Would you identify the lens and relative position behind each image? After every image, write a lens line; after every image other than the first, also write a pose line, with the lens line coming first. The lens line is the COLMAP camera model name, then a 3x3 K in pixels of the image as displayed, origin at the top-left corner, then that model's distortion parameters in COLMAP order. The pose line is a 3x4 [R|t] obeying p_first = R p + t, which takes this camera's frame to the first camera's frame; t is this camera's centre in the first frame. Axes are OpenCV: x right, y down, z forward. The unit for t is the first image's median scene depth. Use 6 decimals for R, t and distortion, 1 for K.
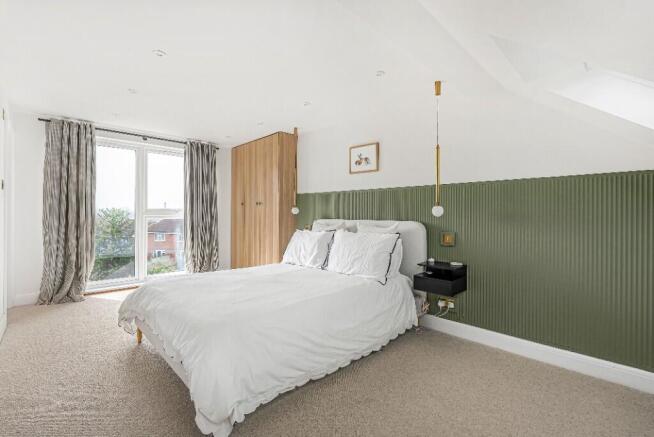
lens RADIAL K [[294.9, 0, 327.0], [0, 294.9, 218.5], [0, 0, 1]] dist [0.000801, -0.000018]
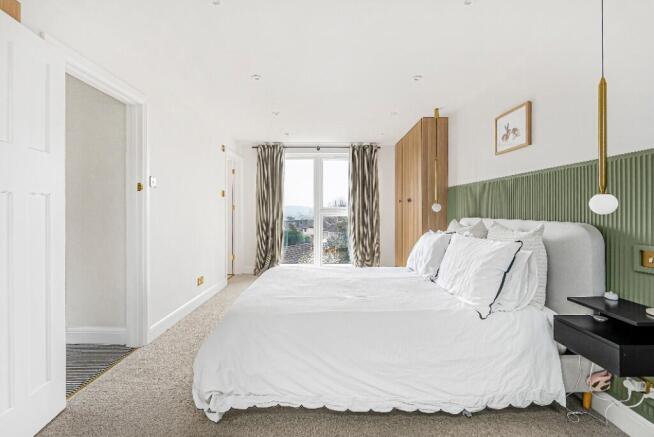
lens RADIAL K [[292.8, 0, 329.2], [0, 292.8, 214.0], [0, 0, 1]] dist [-0.002097, -0.000424]
pose [[0.722089, 0.001027, -0.691800, 0.290111], [-0.006894, 0.999960, -0.005712, -0.000877], [0.691766, 0.008894, 0.722067, 0.216920]]
